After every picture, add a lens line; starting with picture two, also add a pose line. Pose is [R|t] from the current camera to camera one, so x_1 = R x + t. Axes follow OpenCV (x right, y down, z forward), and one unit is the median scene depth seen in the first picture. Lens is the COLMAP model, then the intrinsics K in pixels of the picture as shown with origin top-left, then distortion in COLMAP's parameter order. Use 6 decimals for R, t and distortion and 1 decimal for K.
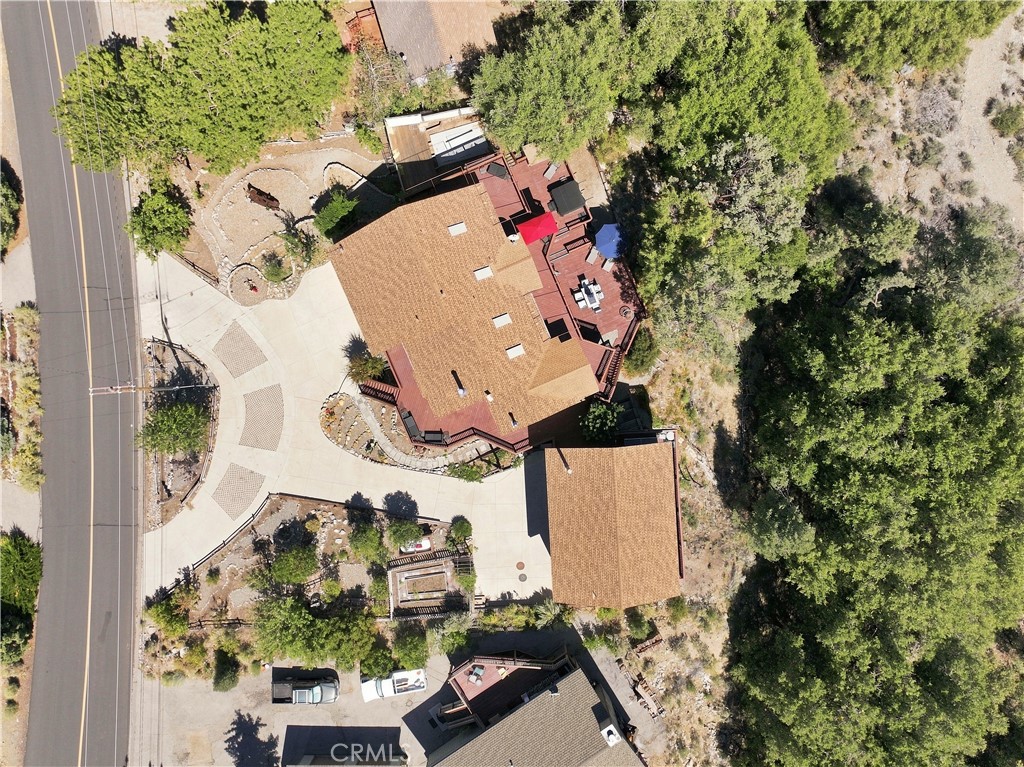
lens RADIAL K [[717.5, 0, 516.0], [0, 717.5, 383.7], [0, 0, 1]] dist [-0.003726, 0.018966]
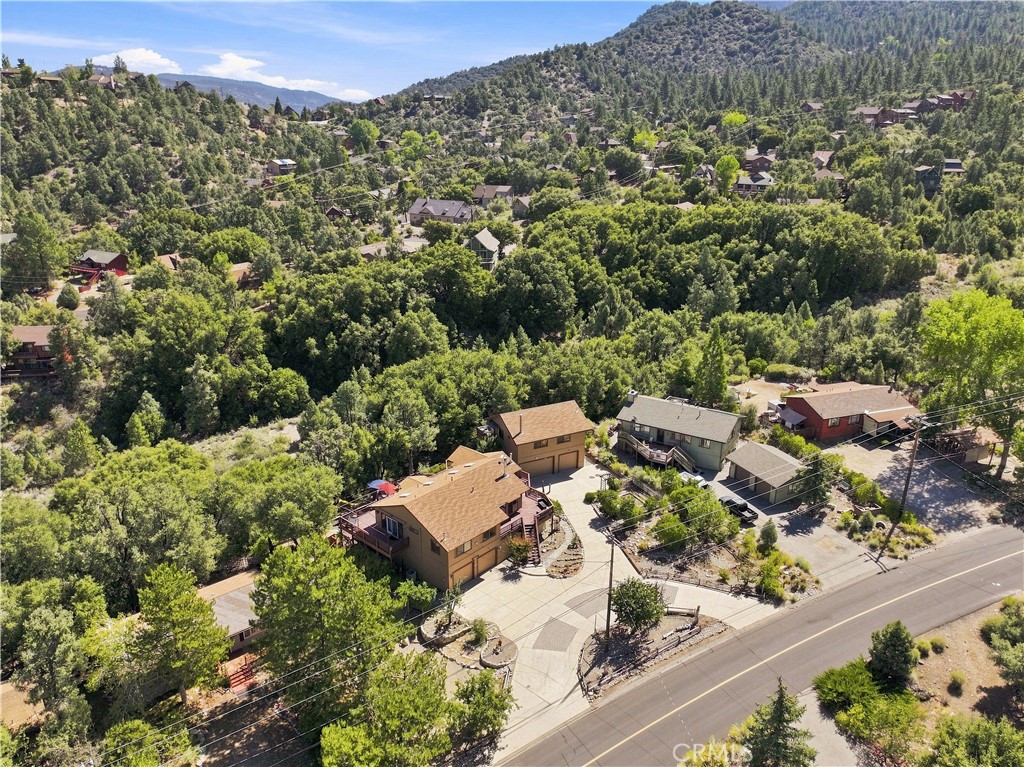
lens RADIAL K [[717.5, 0, 516.0], [0, 717.5, 383.7], [0, 0, 1]] dist [-0.003726, 0.018966]
pose [[-0.414750, -0.315198, 0.853600, -1.229211], [0.909773, -0.125910, 0.395550, -0.510350], [-0.017200, 0.940636, 0.338980, 0.261209]]
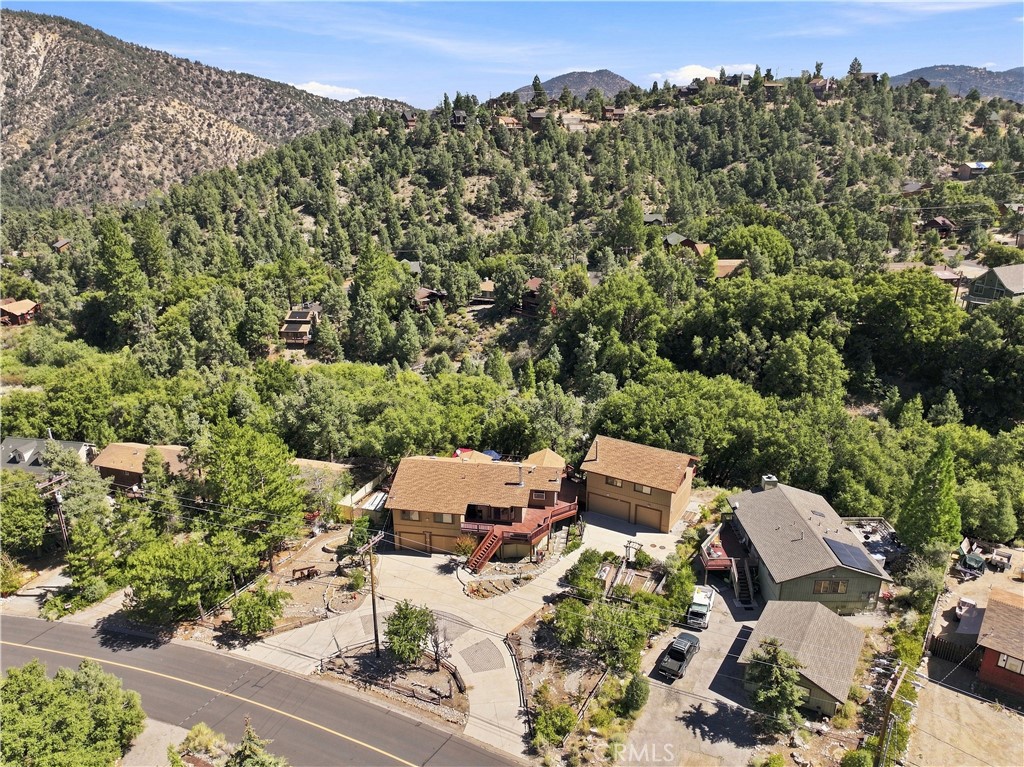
lens RADIAL K [[717.5, 0, 516.0], [0, 717.5, 383.7], [0, 0, 1]] dist [-0.003726, 0.018966]
pose [[0.545478, -0.291566, 0.785776, -1.092031], [0.838120, 0.193212, -0.510122, 0.660474], [-0.003087, 0.936834, 0.349759, 0.253453]]
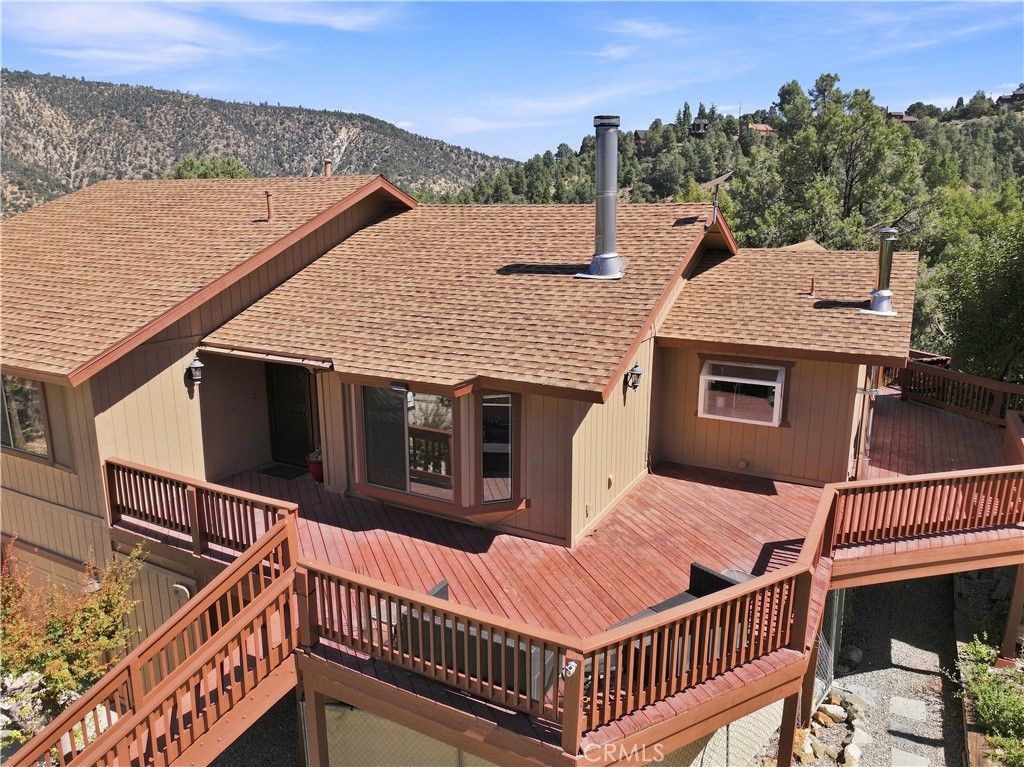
lens RADIAL K [[717.5, 0, 516.0], [0, 717.5, 383.7], [0, 0, 1]] dist [-0.003726, 0.018966]
pose [[0.788803, -0.143099, 0.597757, -0.209944], [0.614635, 0.189744, -0.765651, 0.146701], [-0.003857, 0.971349, 0.237624, 0.891639]]
